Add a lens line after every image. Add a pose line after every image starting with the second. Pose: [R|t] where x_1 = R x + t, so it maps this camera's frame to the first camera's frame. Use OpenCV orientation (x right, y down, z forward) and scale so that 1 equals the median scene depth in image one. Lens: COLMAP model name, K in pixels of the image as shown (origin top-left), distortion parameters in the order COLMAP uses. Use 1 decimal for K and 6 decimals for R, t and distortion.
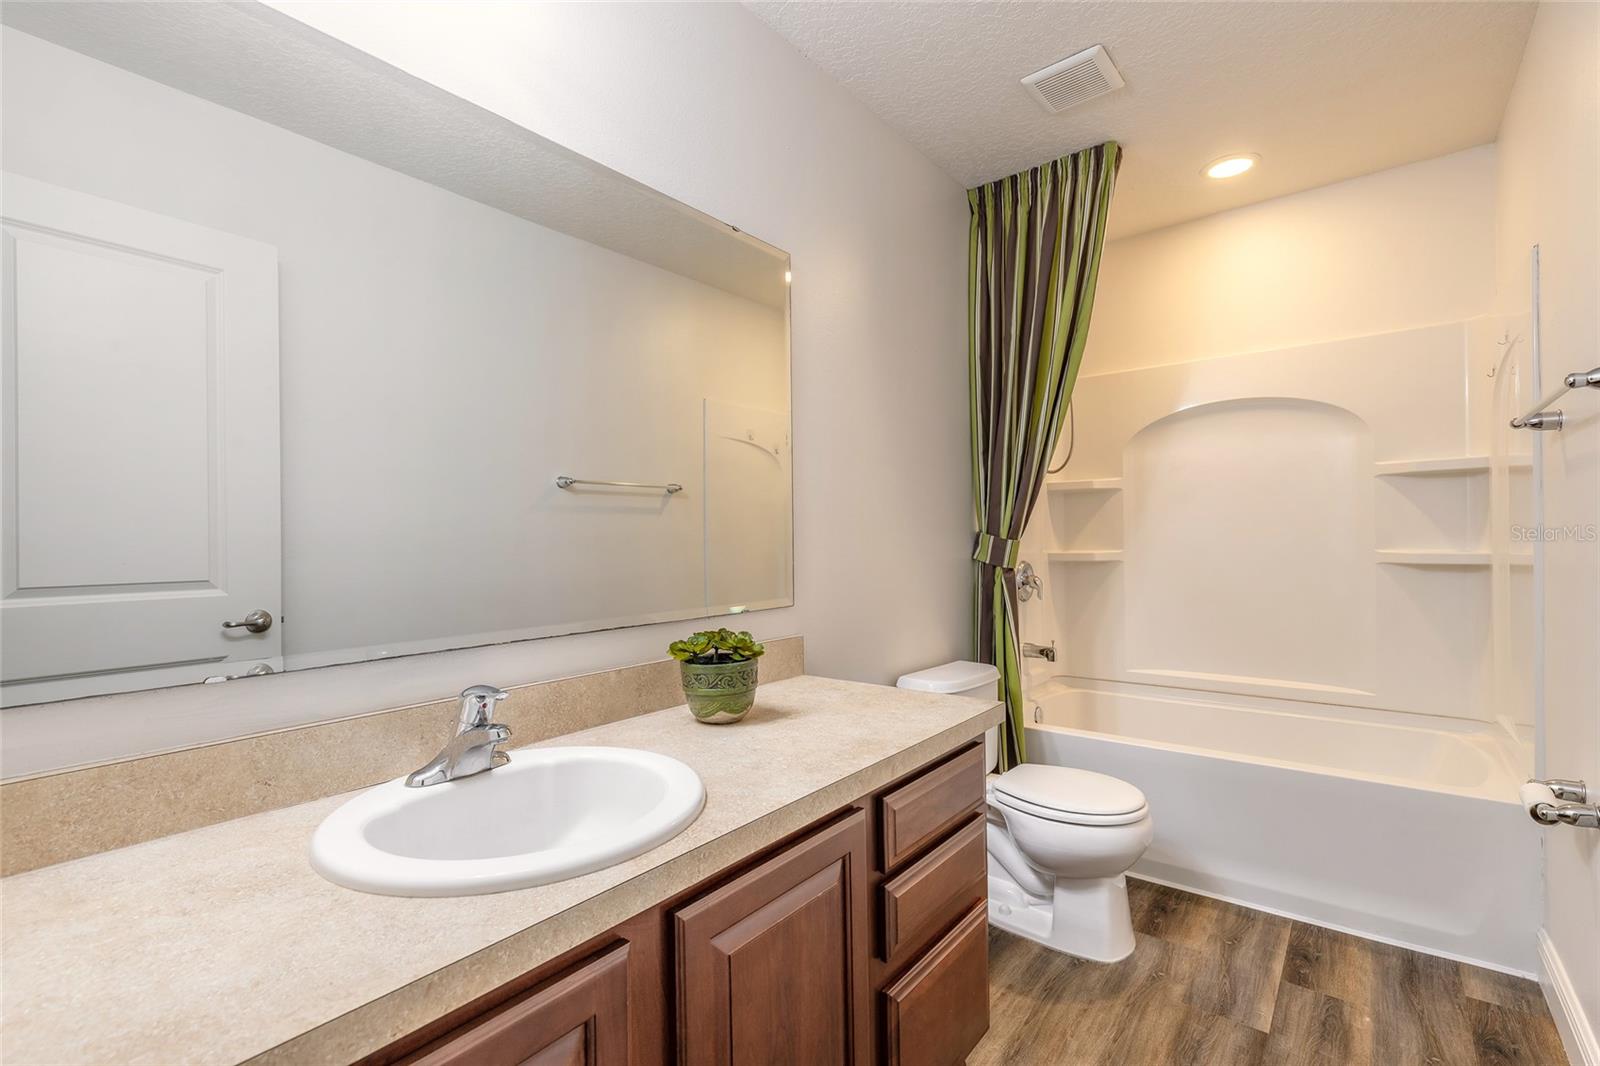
lens RADIAL K [[728.6, 0, 802.1], [0, 728.6, 533.7], [0, 0, 1]] dist [0.009303, -0.002302]
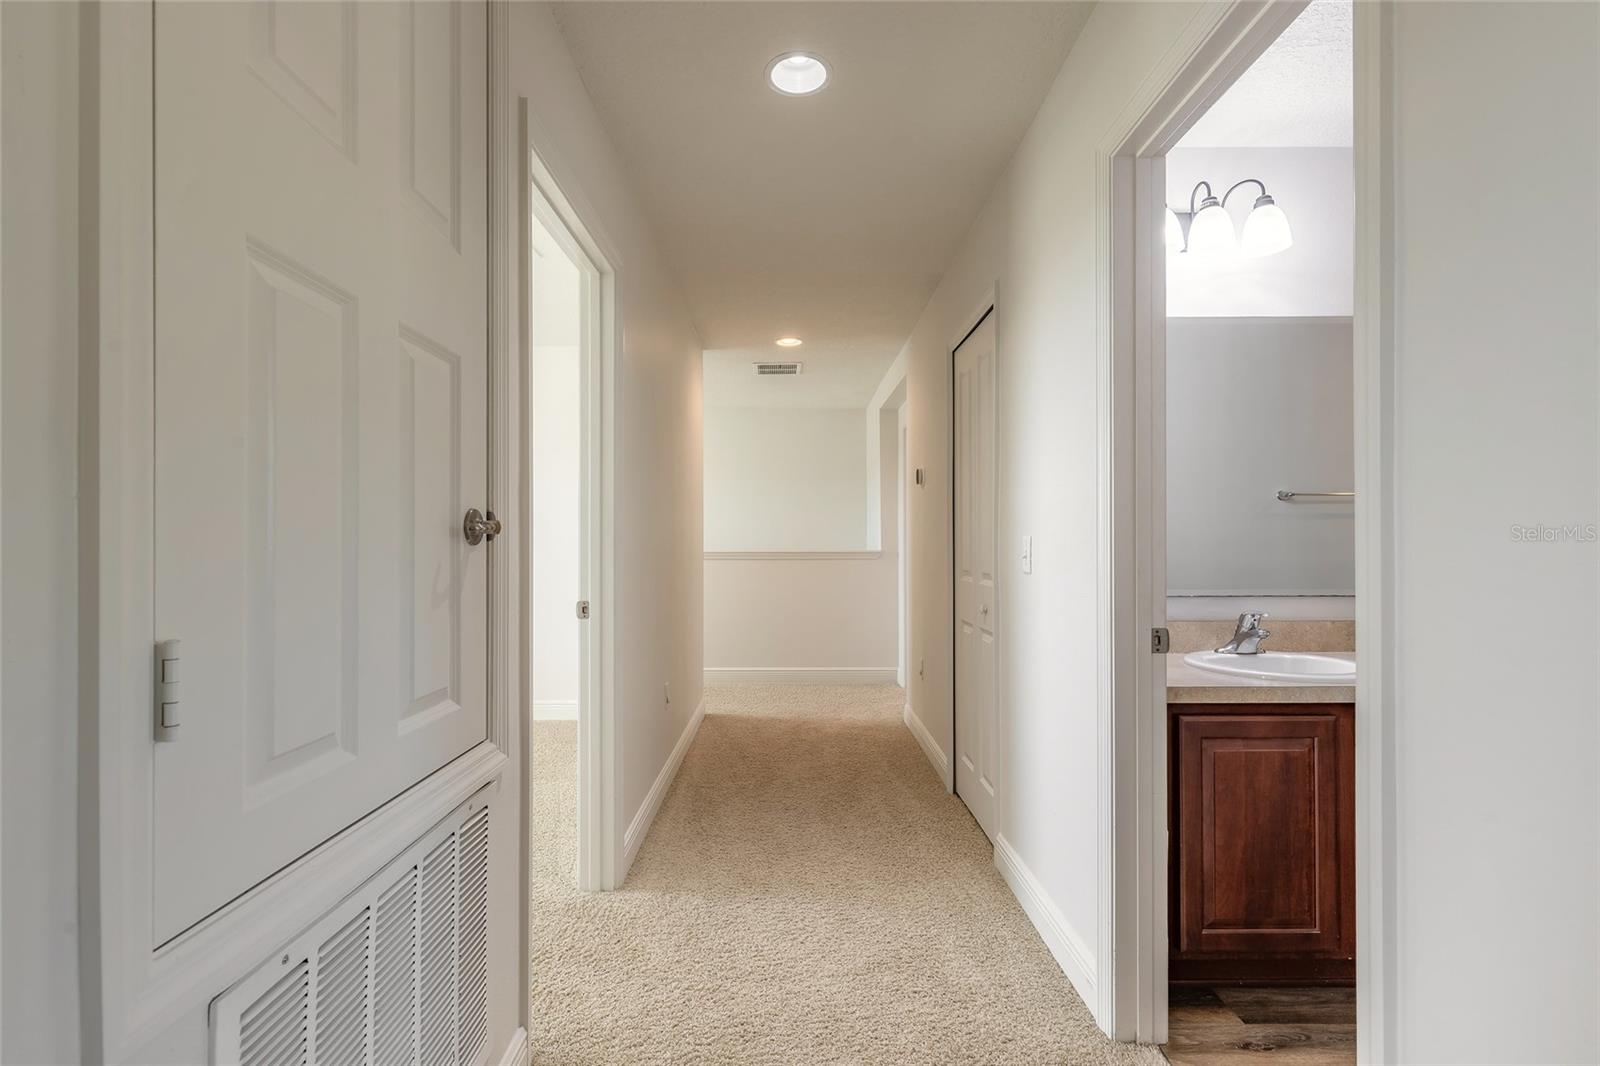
lens RADIAL K [[728.6, 0, 801.3], [0, 728.6, 534.2], [0, 0, 1]] dist [0.009303, -0.002302]
pose [[0.636756, 0.008571, -0.771017, 0.295451], [-0.006739, 0.999962, 0.005550, -0.011087], [0.771036, 0.001662, 0.636790, -1.127272]]
